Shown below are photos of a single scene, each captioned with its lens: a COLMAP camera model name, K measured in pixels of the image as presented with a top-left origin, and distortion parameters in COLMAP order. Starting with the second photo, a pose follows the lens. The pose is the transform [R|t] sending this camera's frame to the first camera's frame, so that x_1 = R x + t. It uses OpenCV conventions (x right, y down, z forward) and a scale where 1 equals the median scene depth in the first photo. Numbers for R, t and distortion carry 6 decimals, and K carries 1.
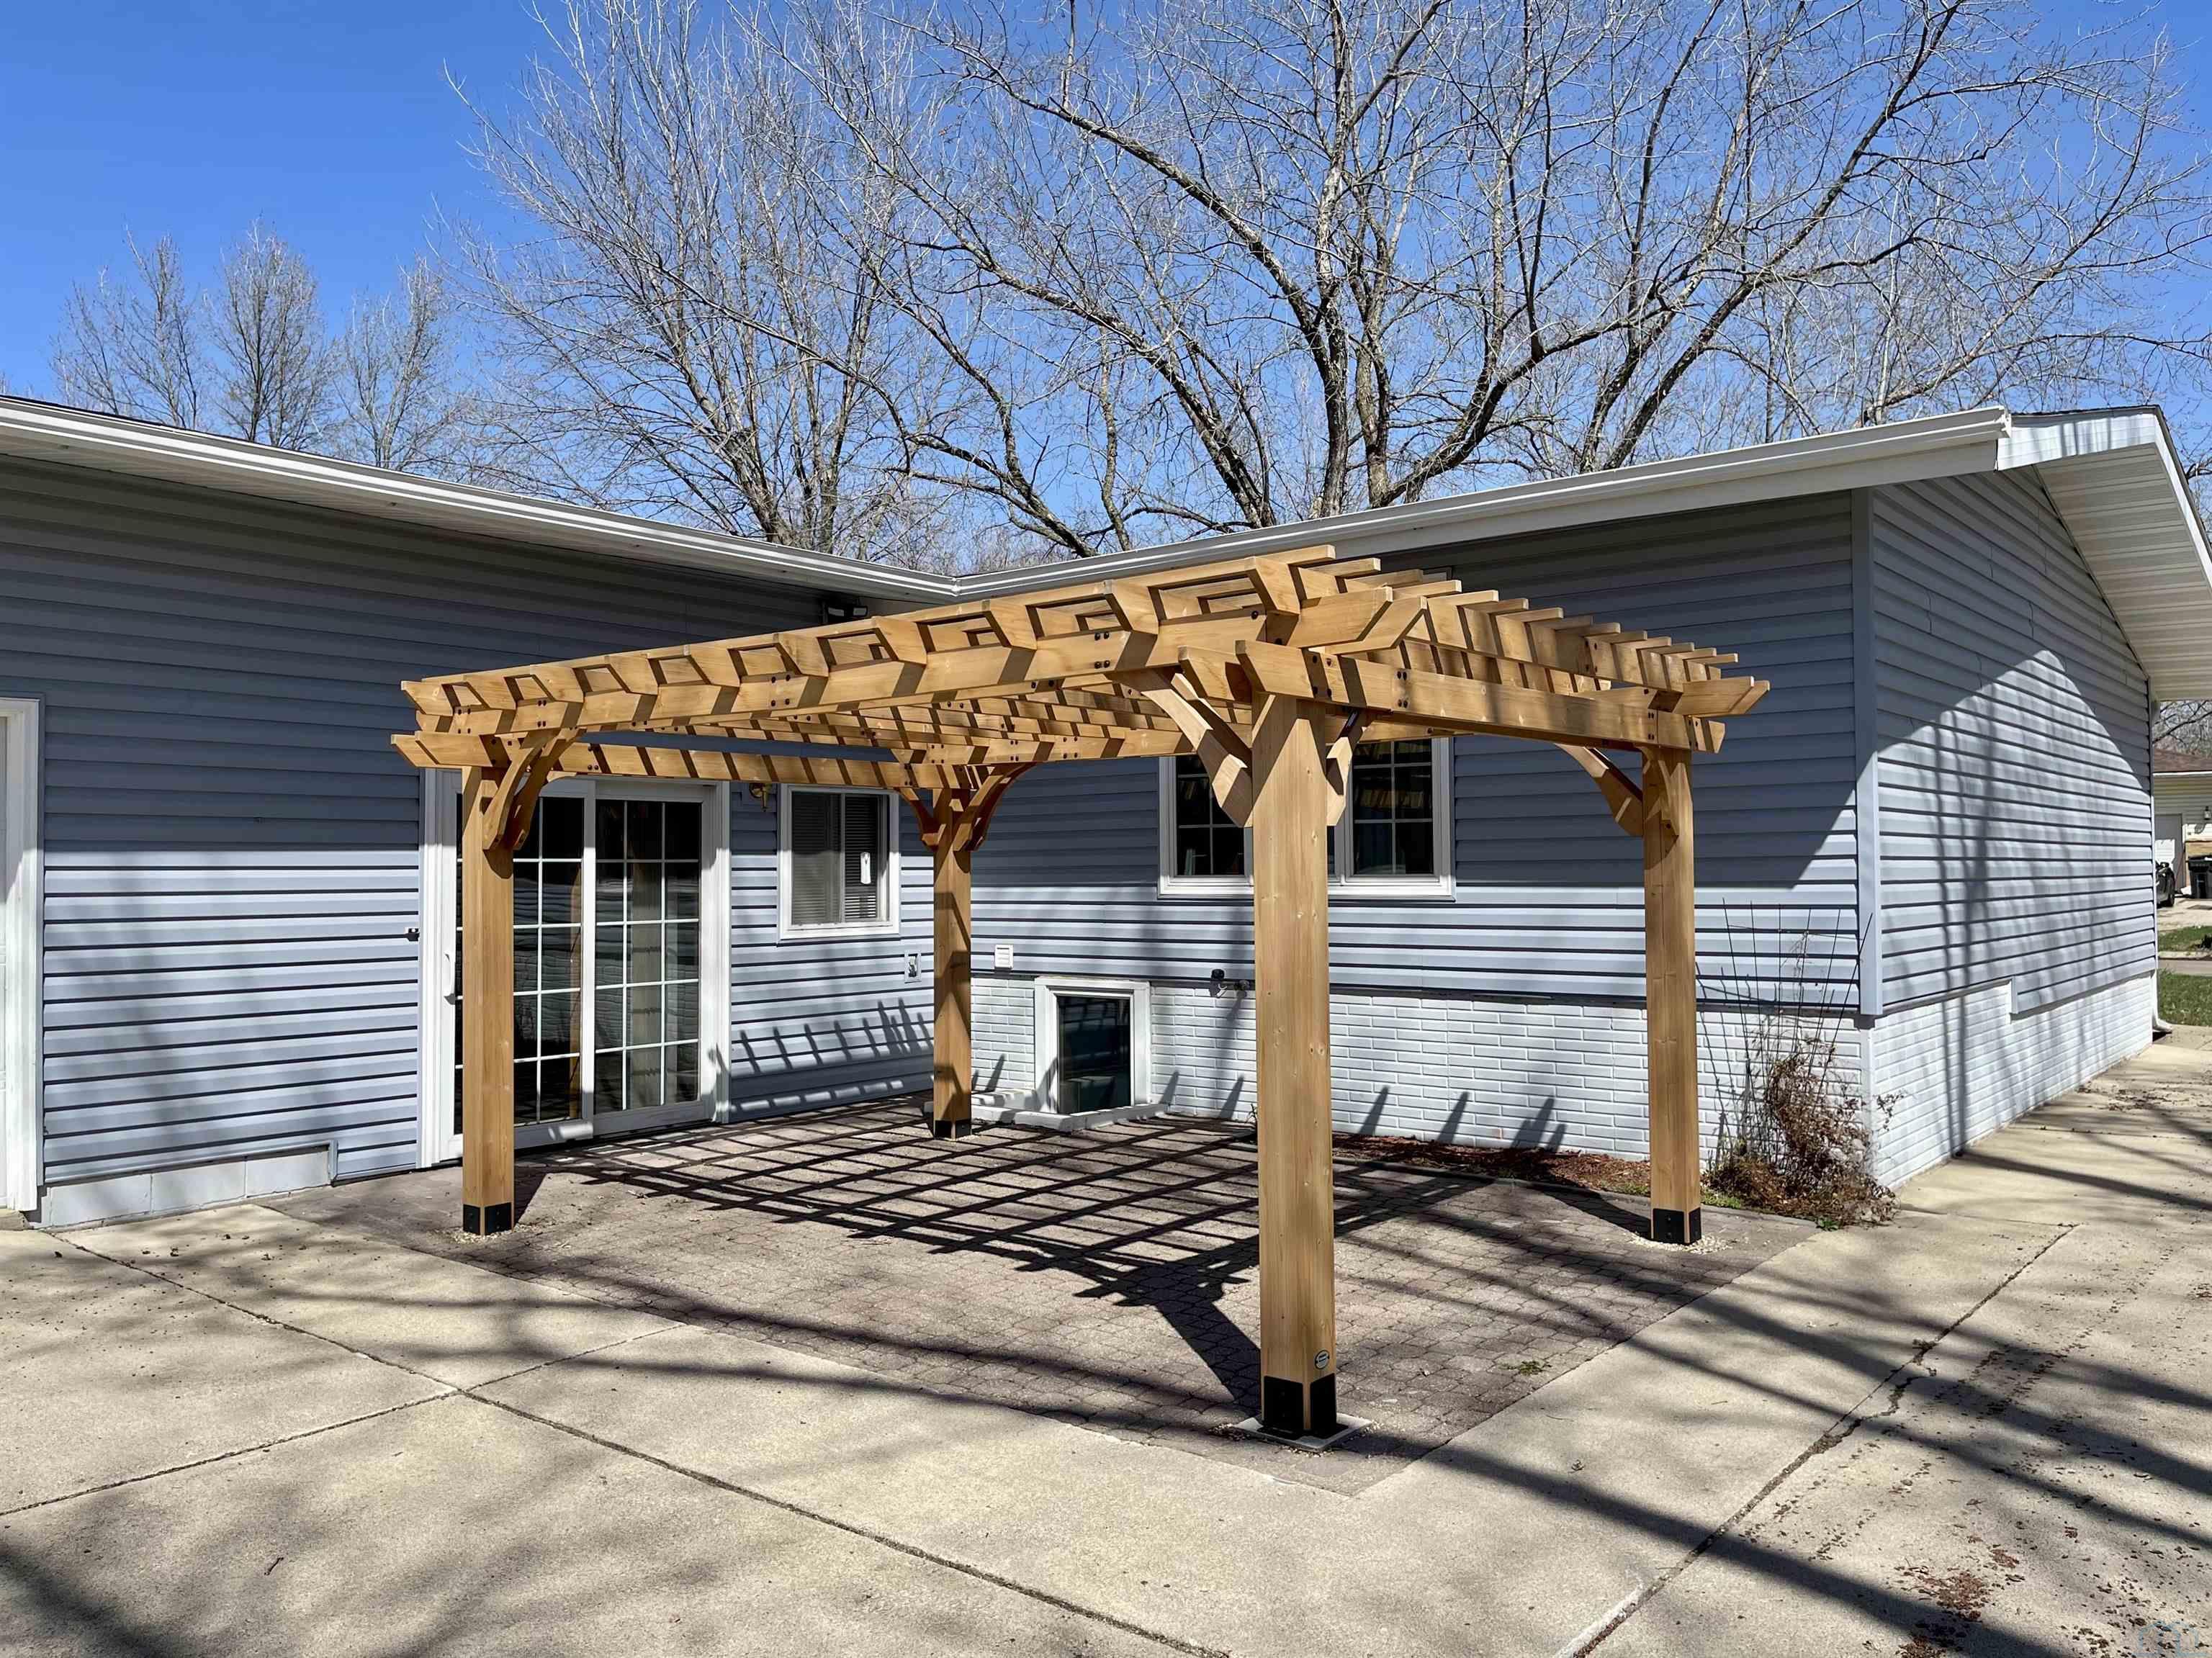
lens RADIAL K [[1685.3, 0, 1065.5], [0, 1685.3, 826.5], [0, 0, 1]] dist [0.040652, -0.057865]
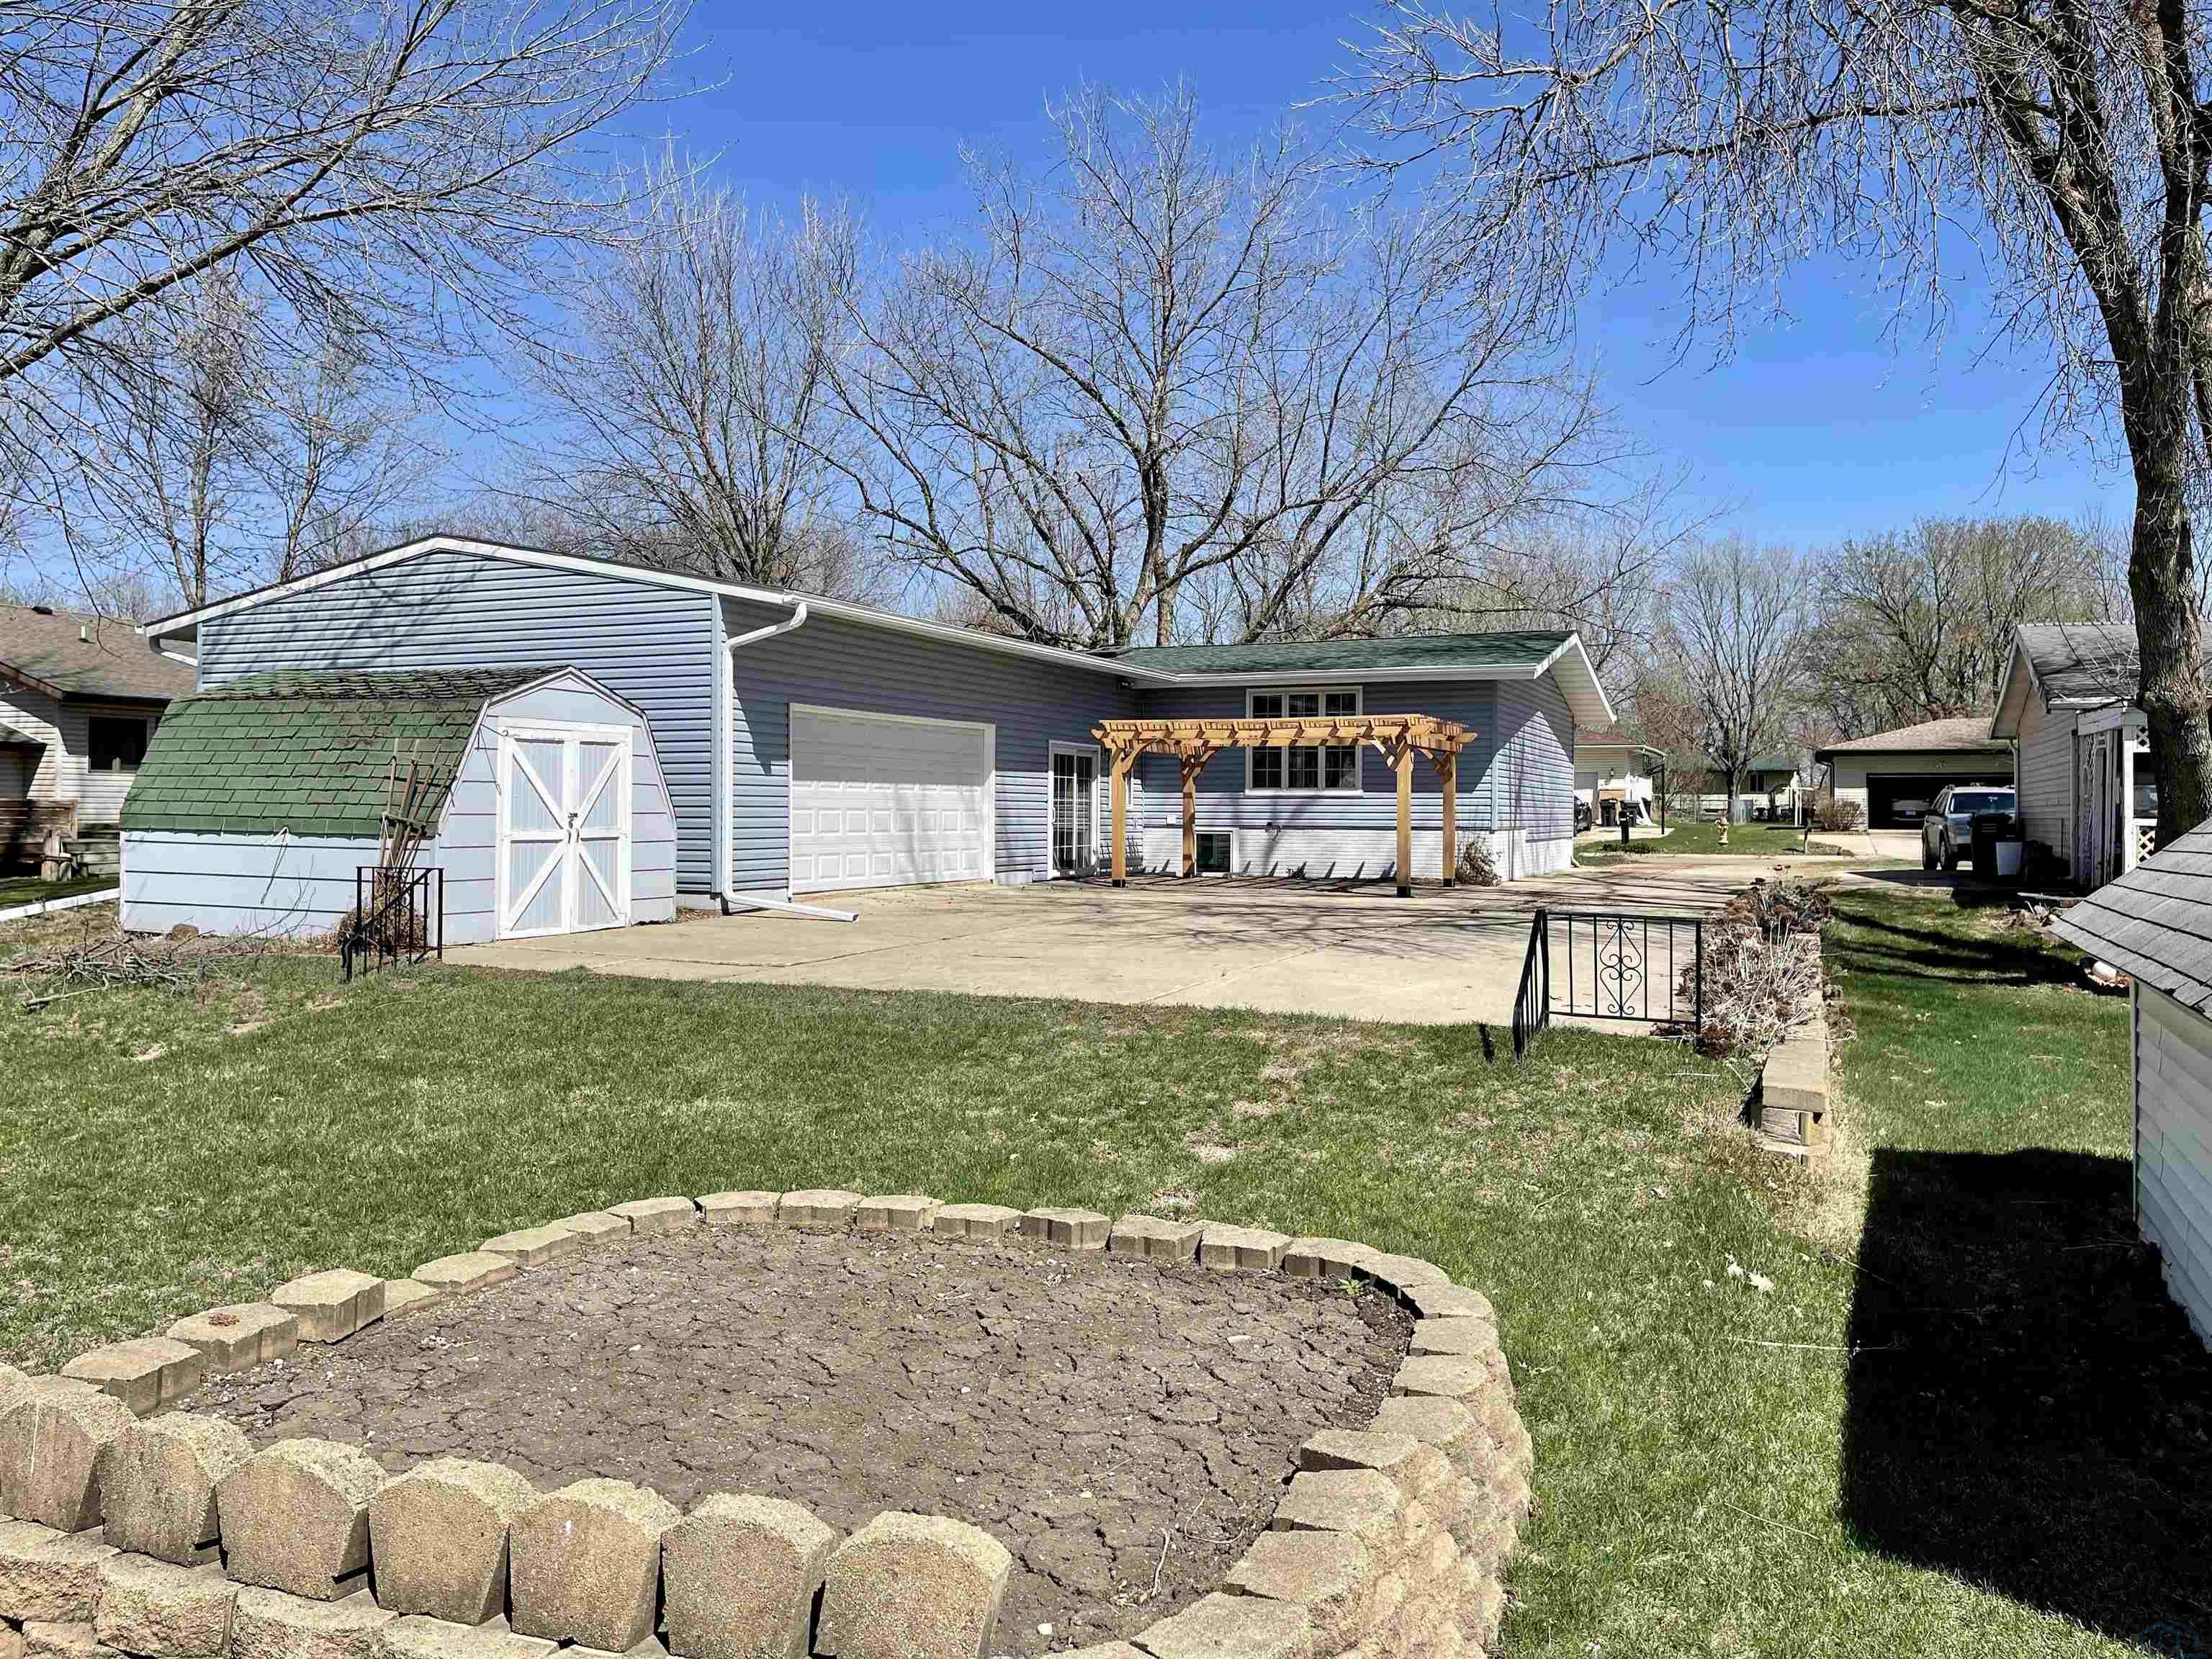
lens RADIAL K [[1685.5, 0, 1105.6], [0, 1685.5, 824.8], [0, 0, 1]] dist [0.040652, -0.057865]
pose [[0.957898, 0.011313, 0.286886, -1.027823], [-0.020952, 0.999314, 0.030551, 0.010885], [-0.286343, -0.035276, 0.957477, -1.669986]]
